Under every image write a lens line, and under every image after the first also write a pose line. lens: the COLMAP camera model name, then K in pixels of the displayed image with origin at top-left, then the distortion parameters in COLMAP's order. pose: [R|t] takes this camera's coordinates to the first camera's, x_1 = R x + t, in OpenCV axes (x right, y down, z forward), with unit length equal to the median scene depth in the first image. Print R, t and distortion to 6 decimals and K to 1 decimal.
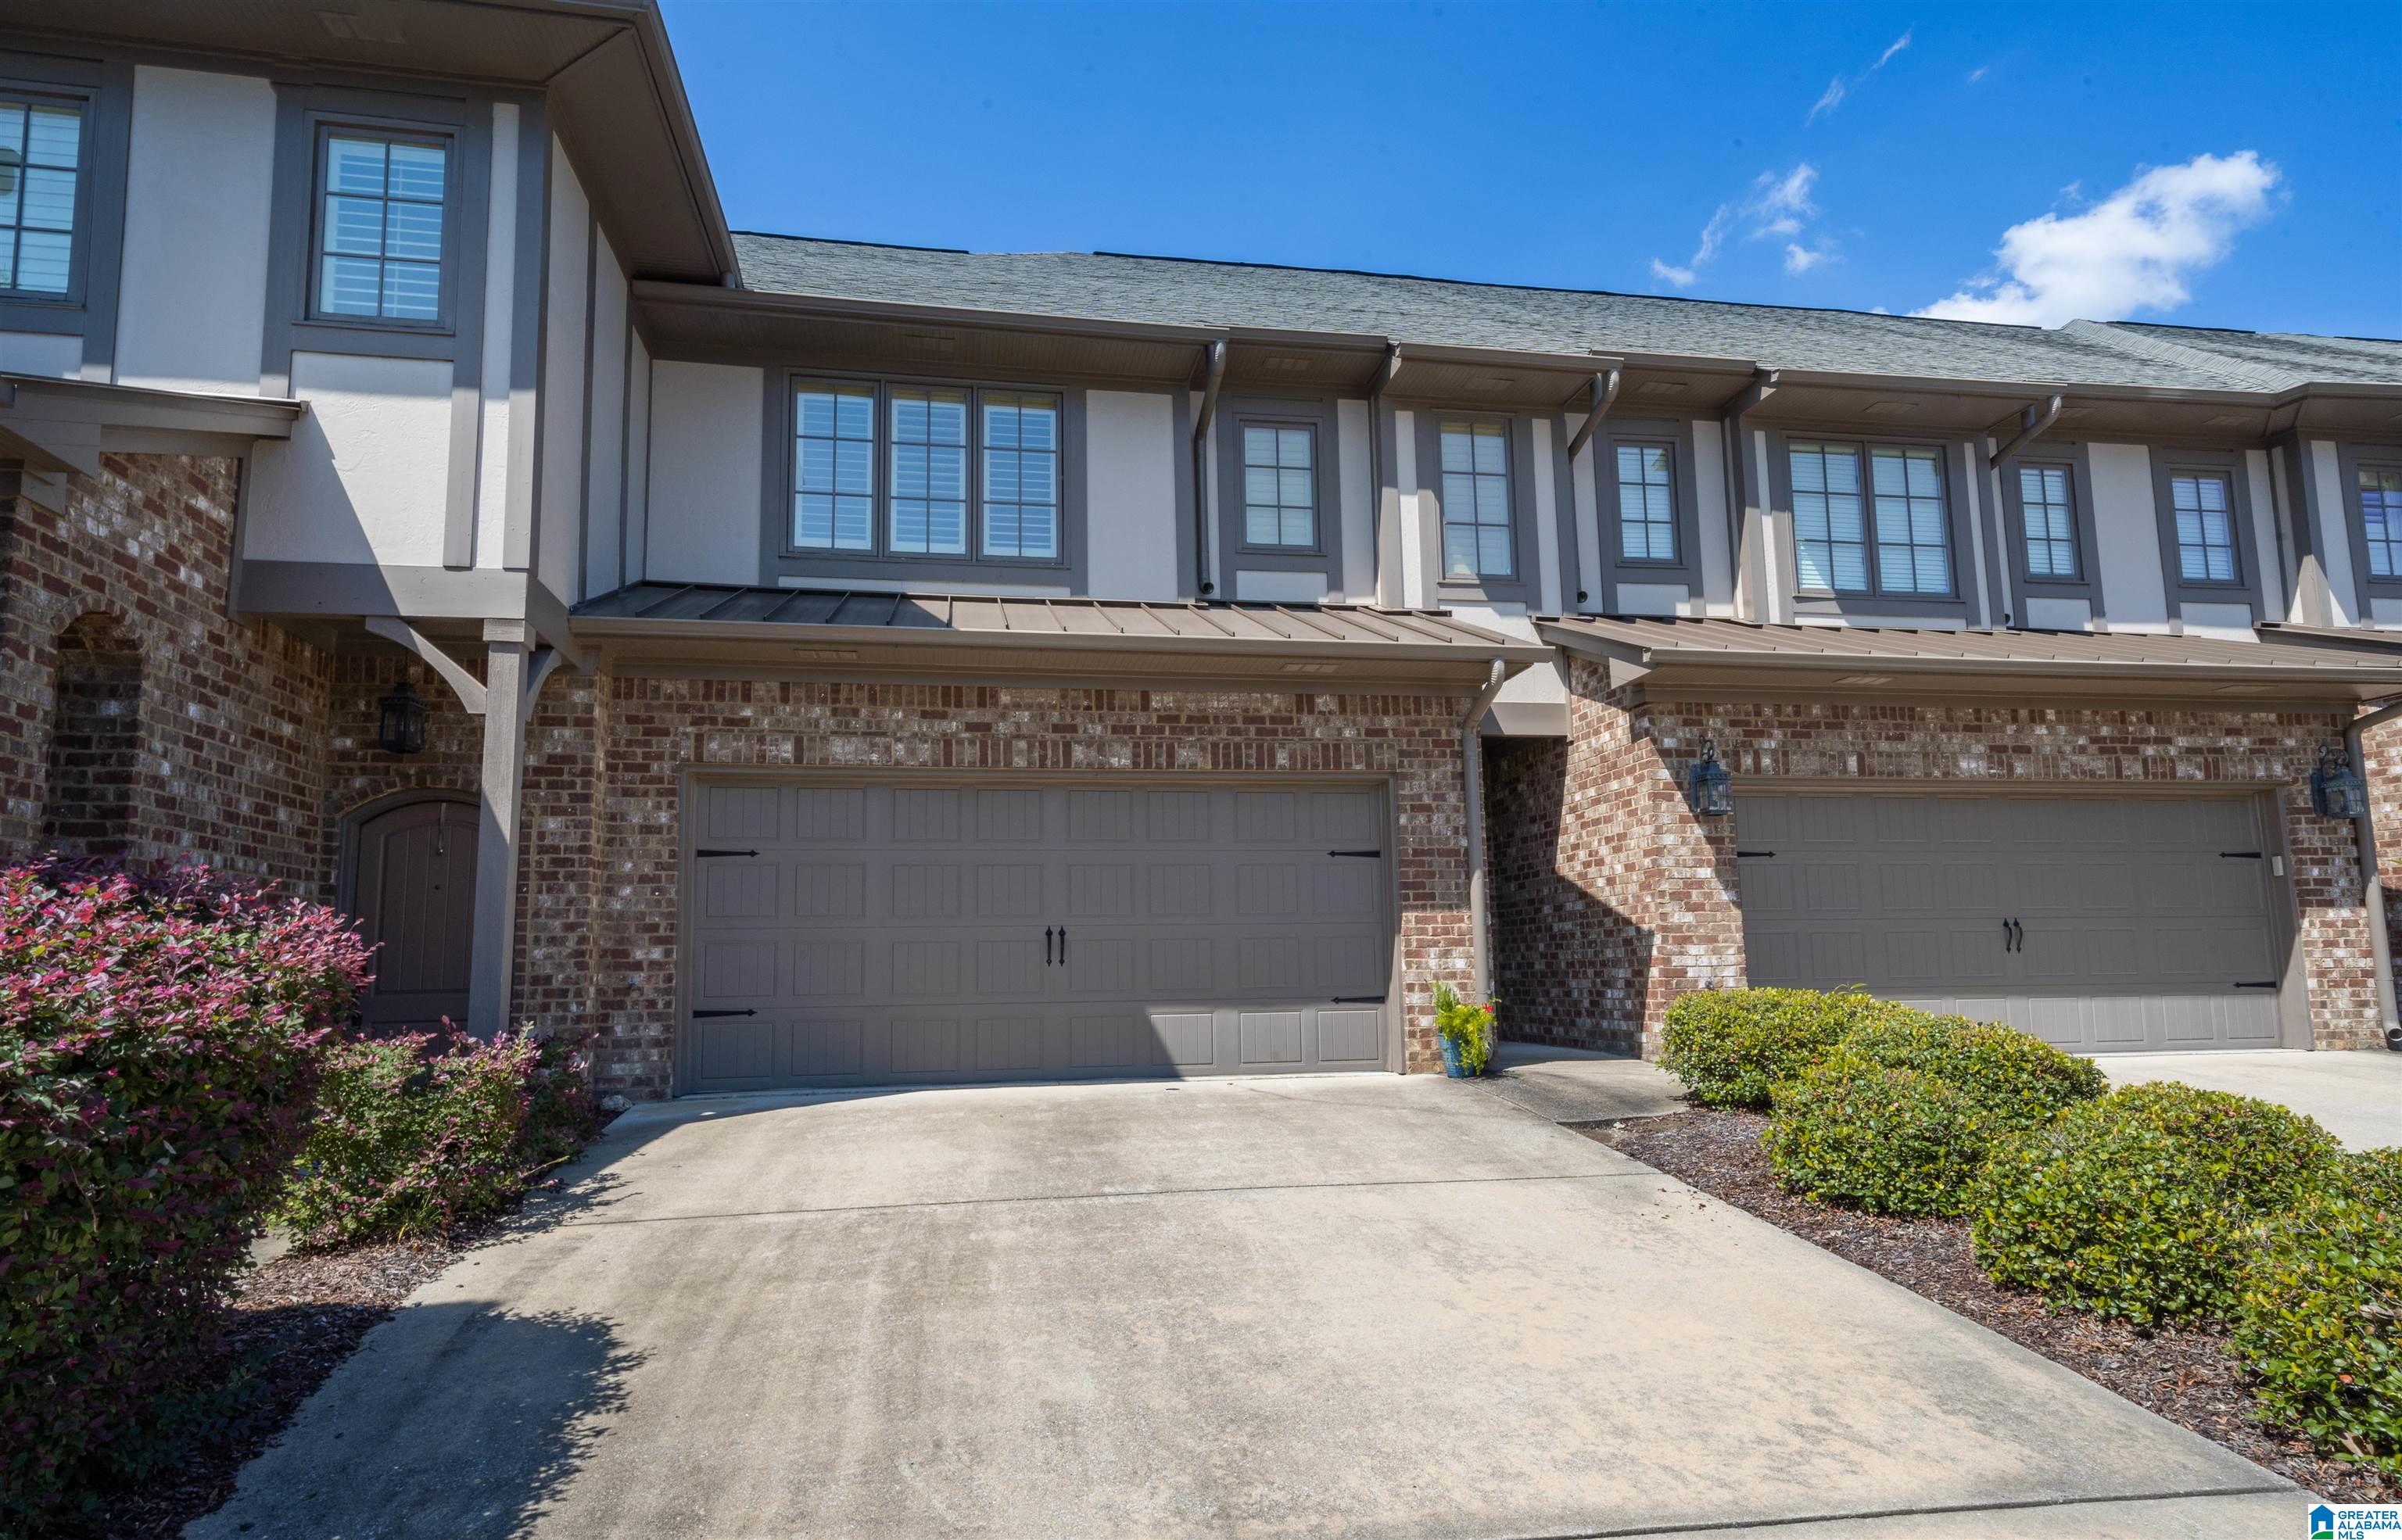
lens RADIAL K [[1346.6, 0, 1200.3], [0, 1346.6, 809.2], [0, 0, 1]] dist [0.011056, 0.001345]
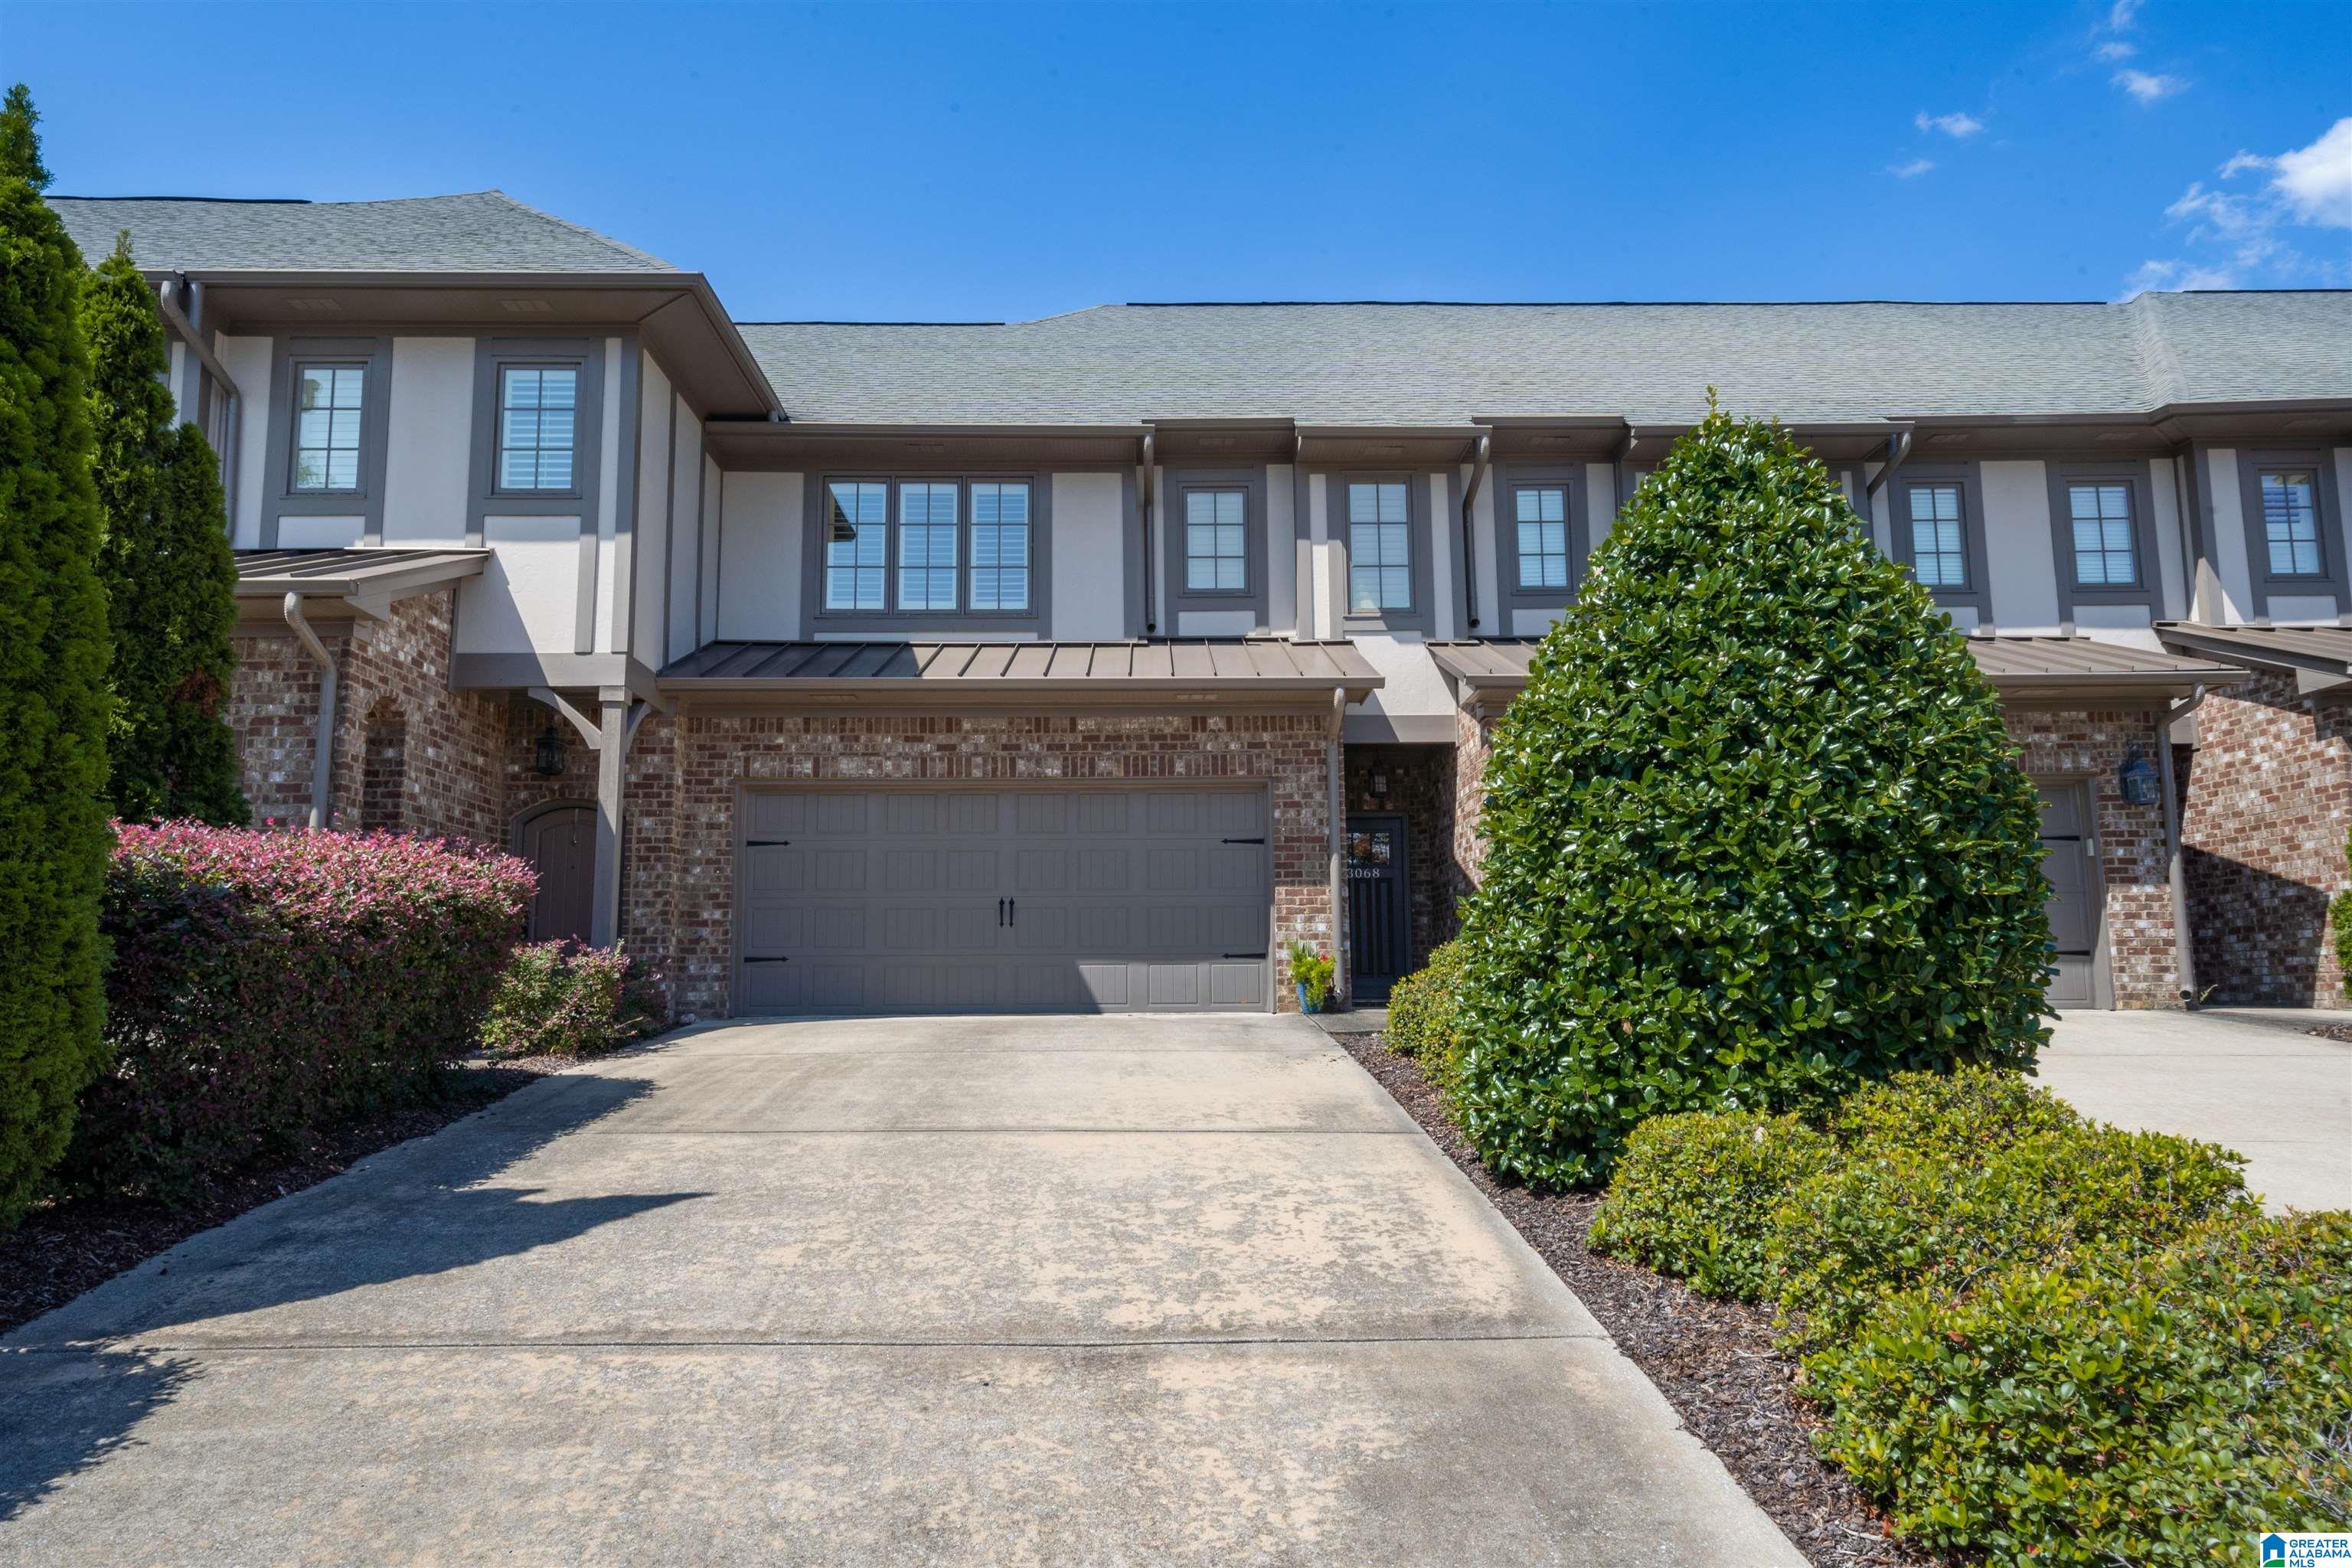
lens RADIAL K [[1626.0, 0, 1175.7], [0, 1626.0, 786.5], [0, 0, 1]] dist [0.005409, 0.000721]
pose [[0.986331, -0.013378, -0.164230, 0.322890], [0.010750, 0.999800, -0.016878, 0.007160], [0.164423, 0.014882, 0.986278, -0.550781]]
